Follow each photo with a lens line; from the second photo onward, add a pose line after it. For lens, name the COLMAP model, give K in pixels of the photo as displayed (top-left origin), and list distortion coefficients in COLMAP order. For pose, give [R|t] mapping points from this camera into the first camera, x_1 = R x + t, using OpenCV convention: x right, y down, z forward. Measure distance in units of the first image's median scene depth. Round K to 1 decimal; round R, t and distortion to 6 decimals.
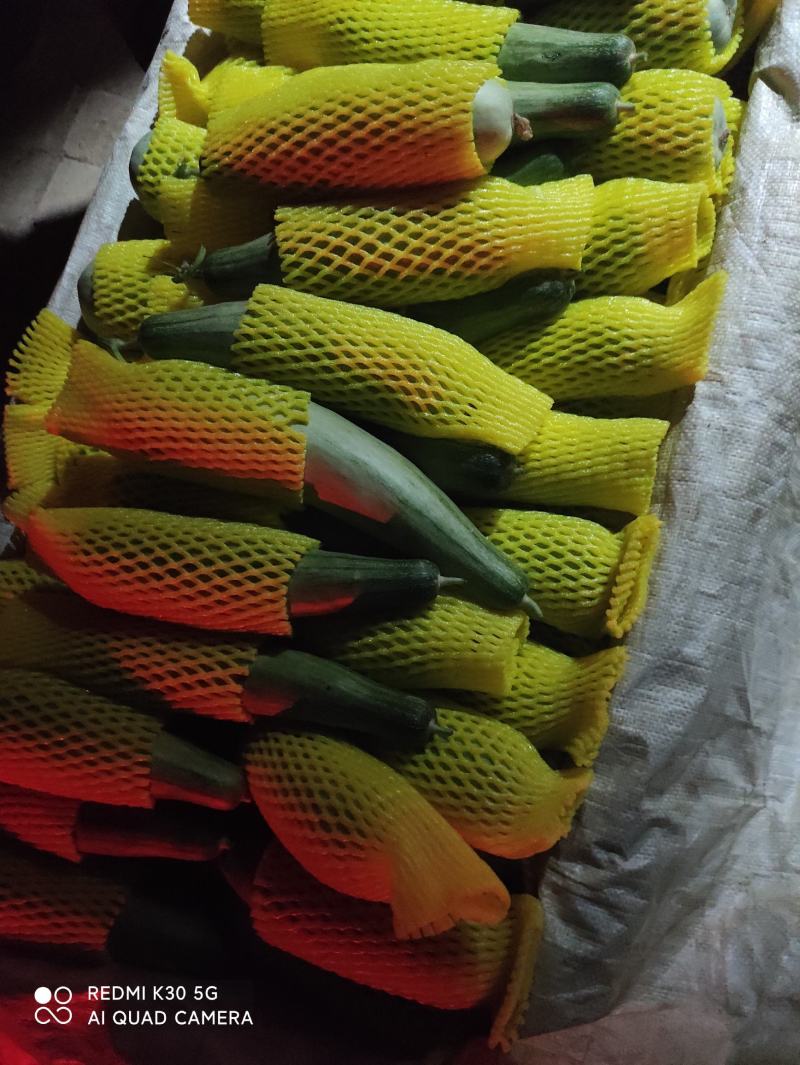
lens RADIAL K [[819.8, 0, 396.9], [0, 819.8, 476.6], [0, 0, 1]] dist [0.051576, -0.037784]
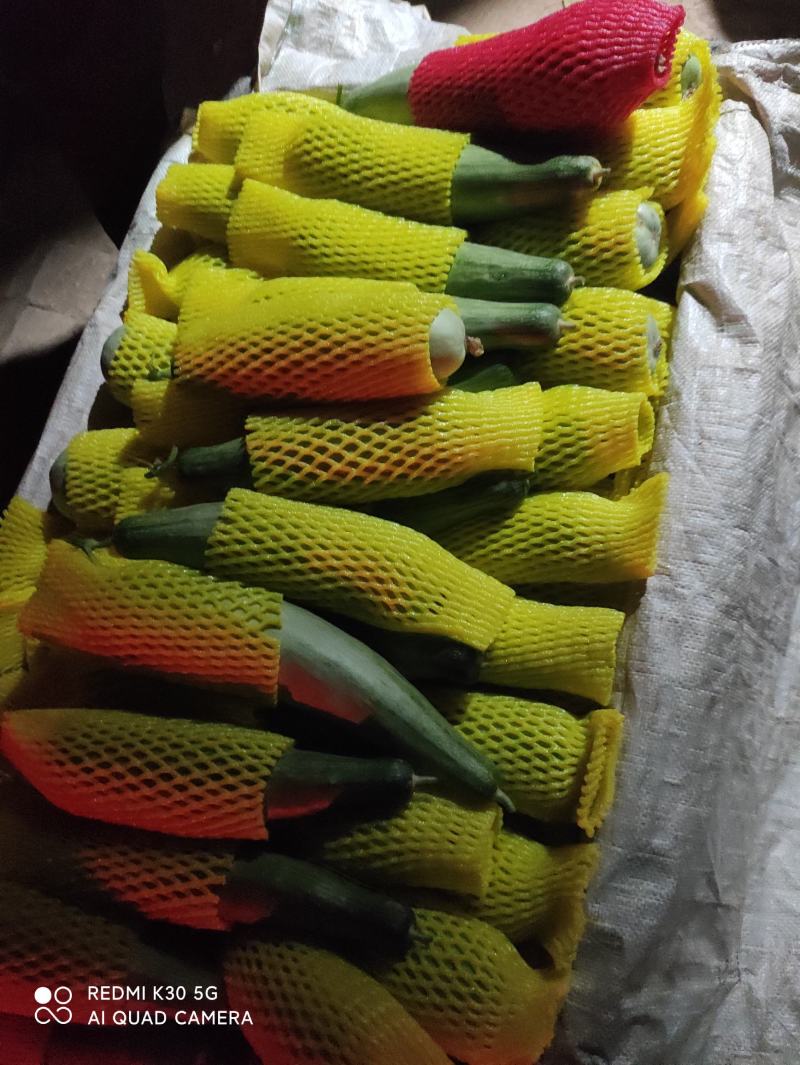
lens RADIAL K [[817.3, 0, 397.5], [0, 817.3, 478.3], [0, 0, 1]] dist [0.058385, -0.046409]
pose [[0.998132, -0.029487, 0.053510, -0.012342], [0.033960, 0.995826, -0.084715, -0.158315], [-0.050788, 0.086374, 0.994967, -0.050184]]
